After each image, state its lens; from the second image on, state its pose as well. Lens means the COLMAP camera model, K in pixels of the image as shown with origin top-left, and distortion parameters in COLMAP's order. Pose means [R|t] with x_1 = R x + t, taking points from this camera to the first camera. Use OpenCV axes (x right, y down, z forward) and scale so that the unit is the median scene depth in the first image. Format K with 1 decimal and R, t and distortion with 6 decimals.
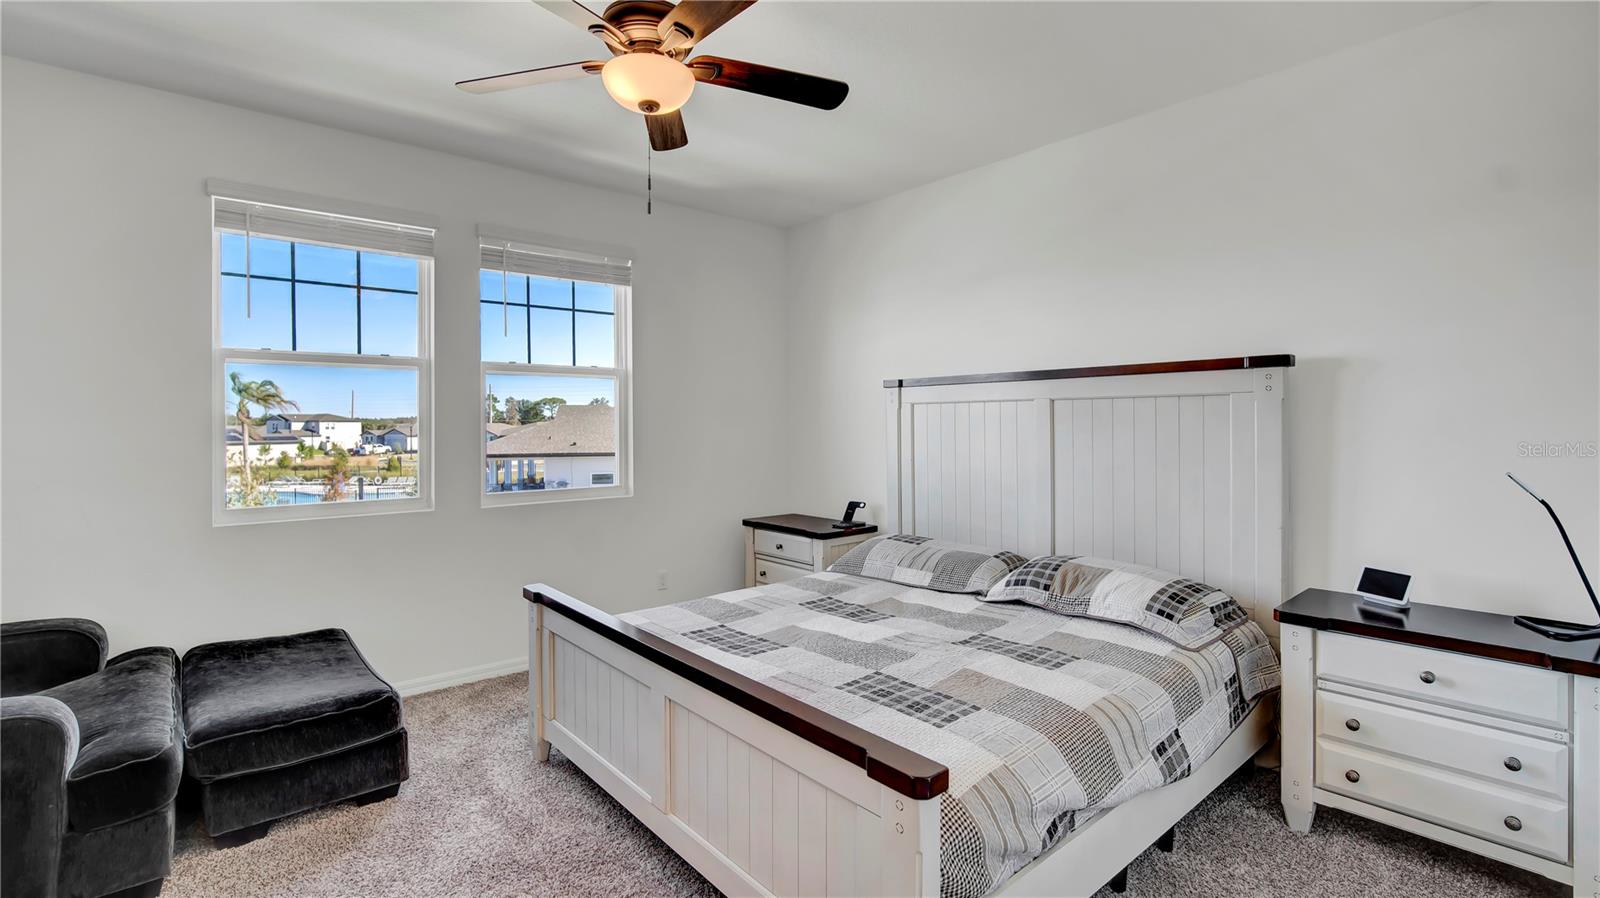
lens RADIAL K [[713.5, 0, 790.6], [0, 713.5, 441.6], [0, 0, 1]] dist [-0.001498, -0.000690]
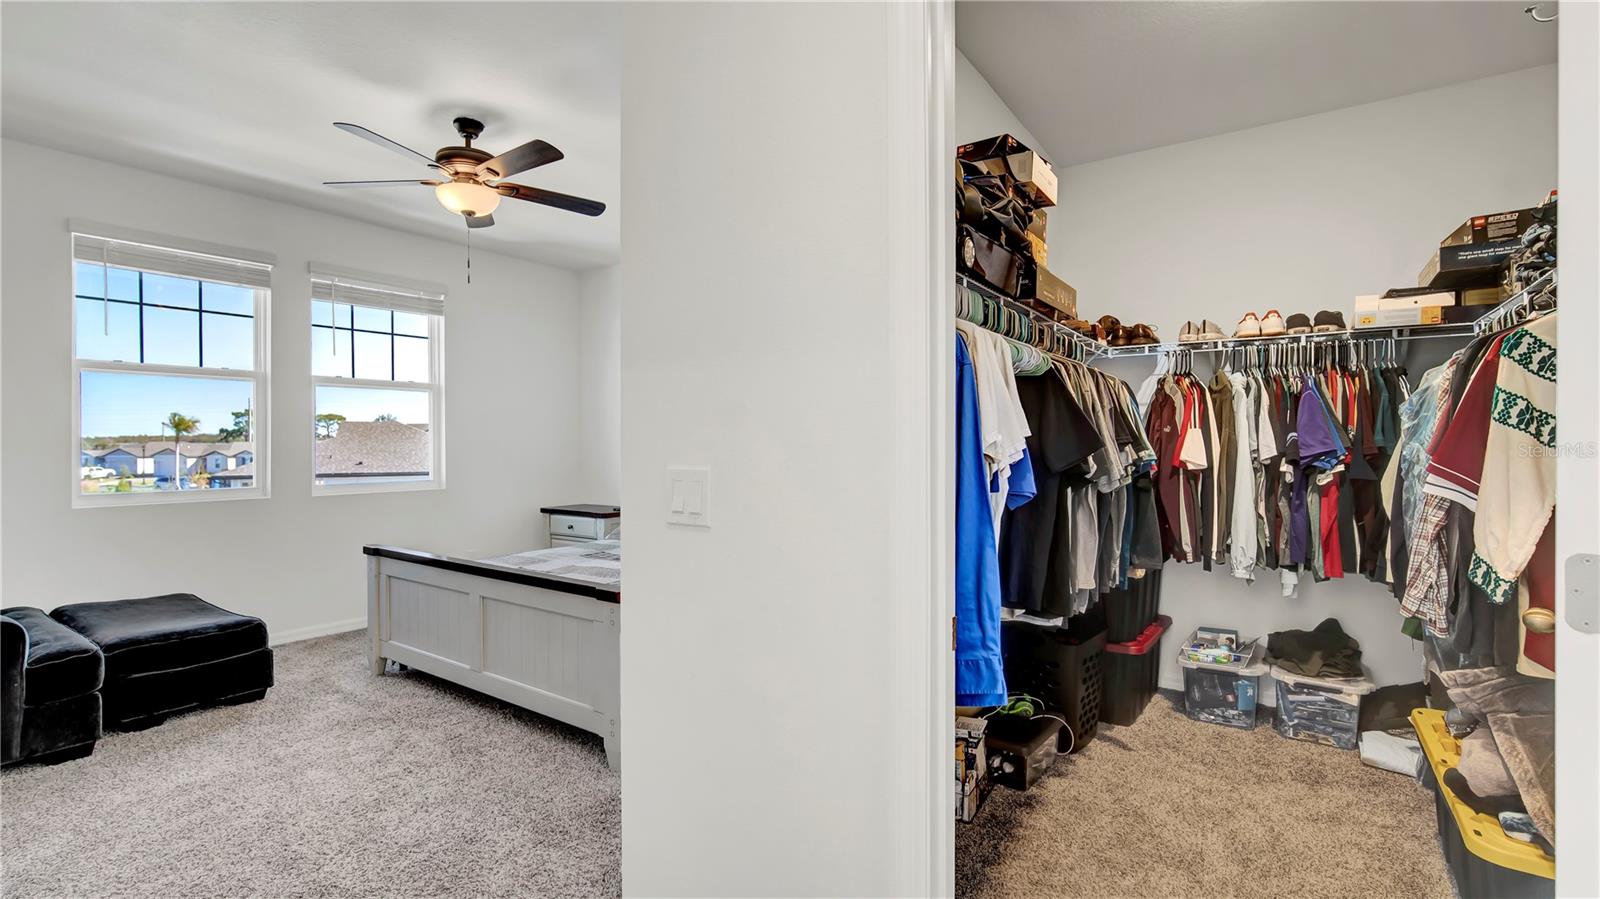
lens RADIAL K [[713.5, 0, 776.5], [0, 713.5, 452.3], [0, 0, 1]] dist [-0.001498, -0.000690]
pose [[0.971549, -0.001830, 0.236831, 0.058997], [0.004845, 0.999914, -0.012148, 0.048033], [-0.236789, 0.012950, 0.971475, -0.468990]]
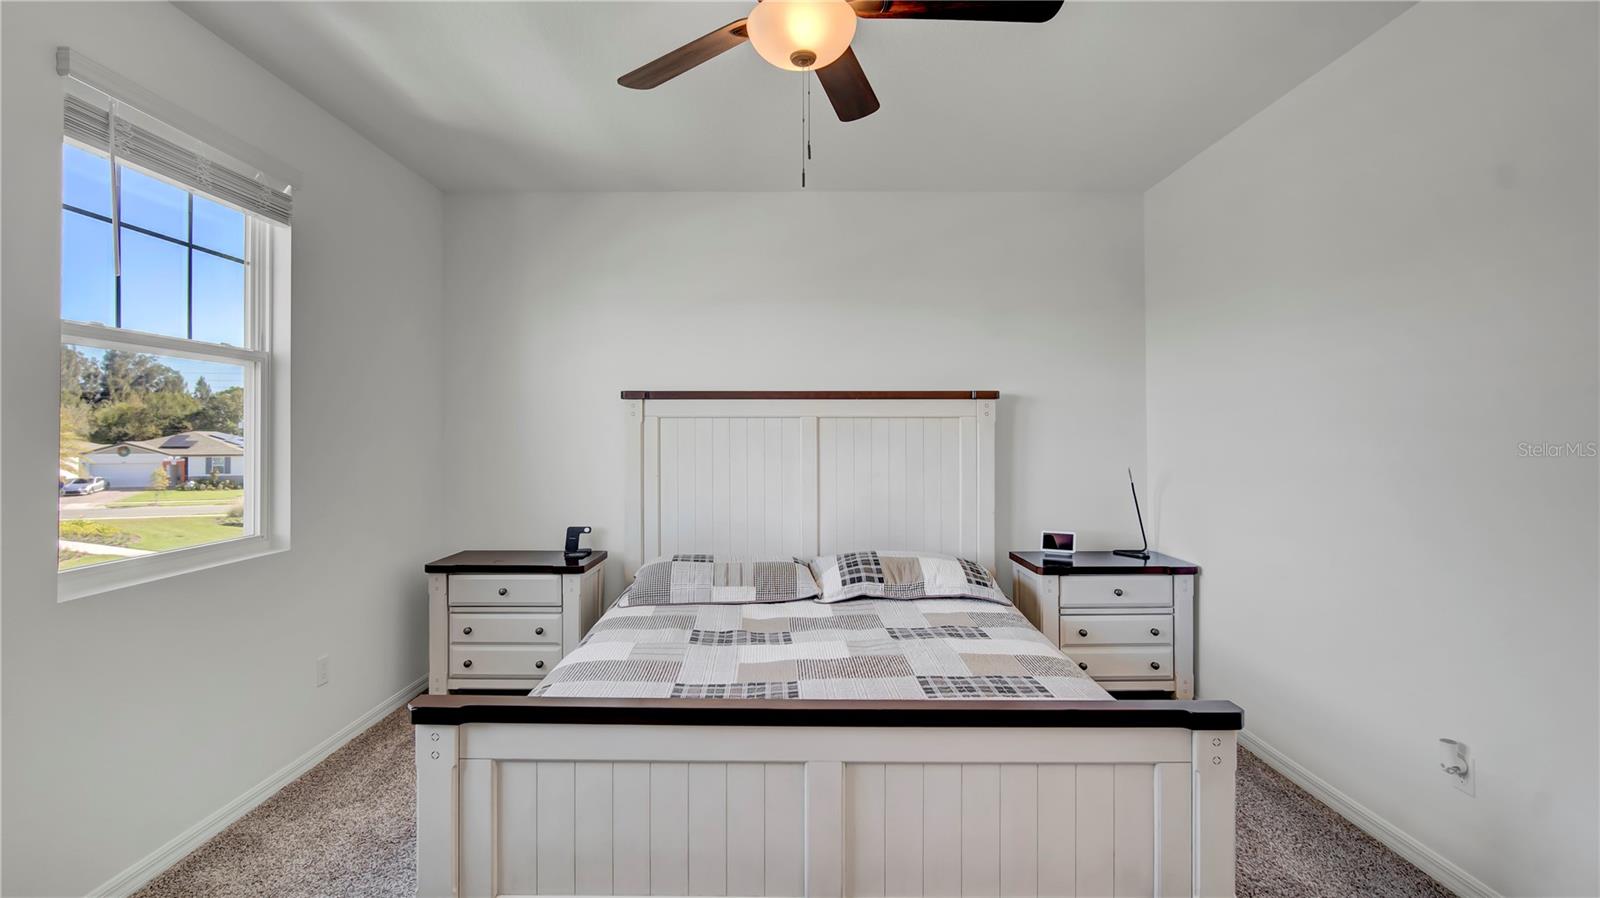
lens RADIAL K [[713.5, 0, 795.5], [0, 713.5, 437.8], [0, 0, 1]] dist [-0.001498, -0.000690]
pose [[0.652946, 0.001083, 0.757404, -0.601953], [0.016667, 0.999736, -0.015797, -0.010288], [-0.757221, 0.022938, 0.652755, 0.338755]]
